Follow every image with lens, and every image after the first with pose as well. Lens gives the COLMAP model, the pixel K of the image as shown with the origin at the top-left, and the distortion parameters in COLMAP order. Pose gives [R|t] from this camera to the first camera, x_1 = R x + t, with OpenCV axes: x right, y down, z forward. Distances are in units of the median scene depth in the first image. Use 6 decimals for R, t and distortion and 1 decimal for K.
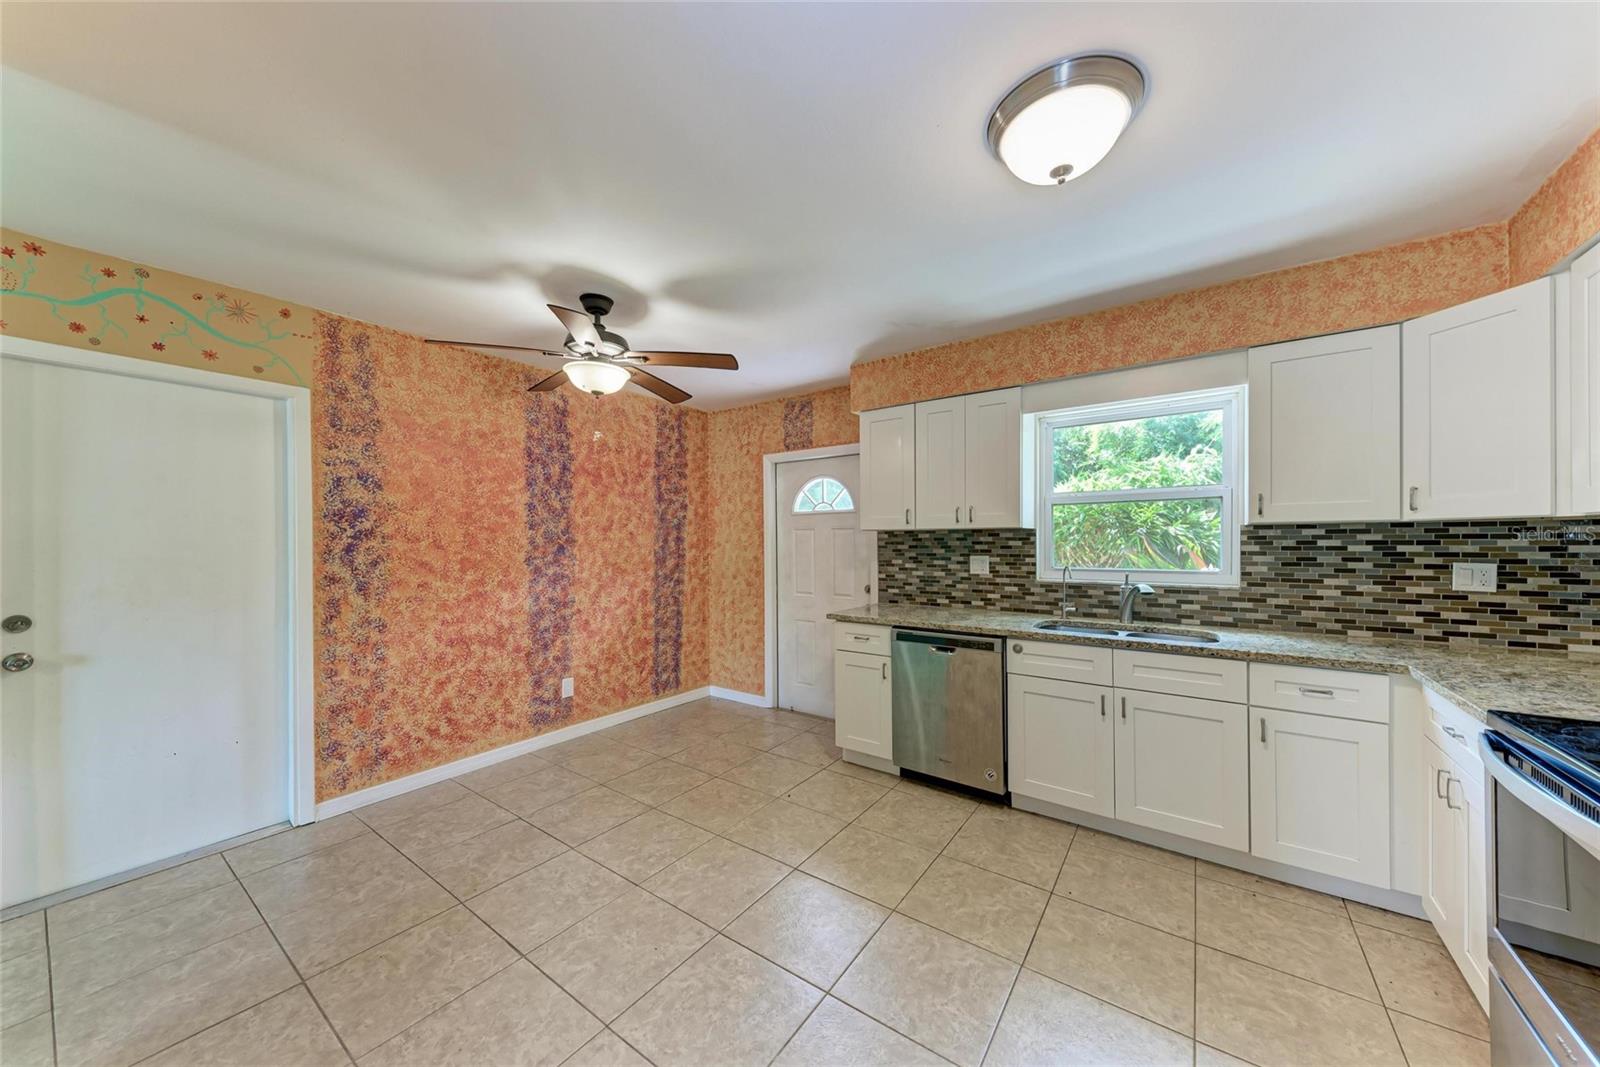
lens RADIAL K [[549.9, 0, 805.6], [0, 549.9, 544.2], [0, 0, 1]] dist [0.015509, -0.003927]
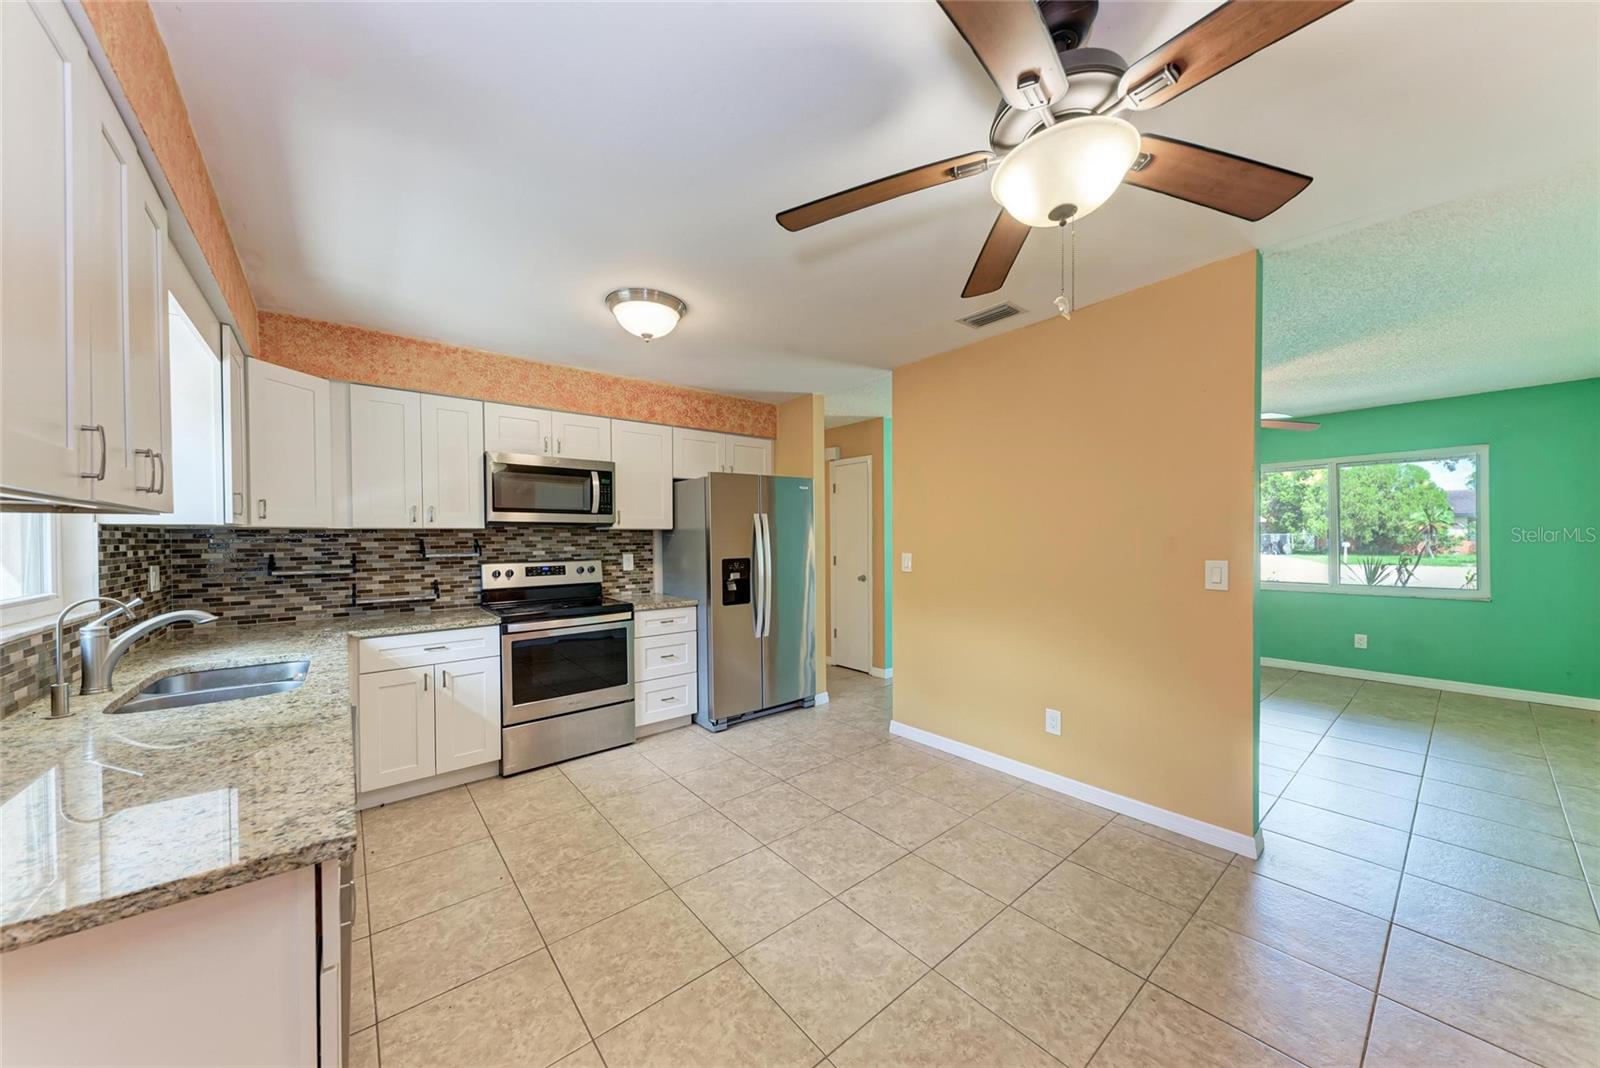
lens RADIAL K [[549.9, 0, 807.4], [0, 549.9, 544.2], [0, 0, 1]] dist [0.015509, -0.003927]
pose [[-0.967403, 0.011004, 0.253002, -0.240464], [0.015634, 0.999745, 0.016297, -0.004398], [-0.252758, 0.019722, -0.967329, 1.274823]]
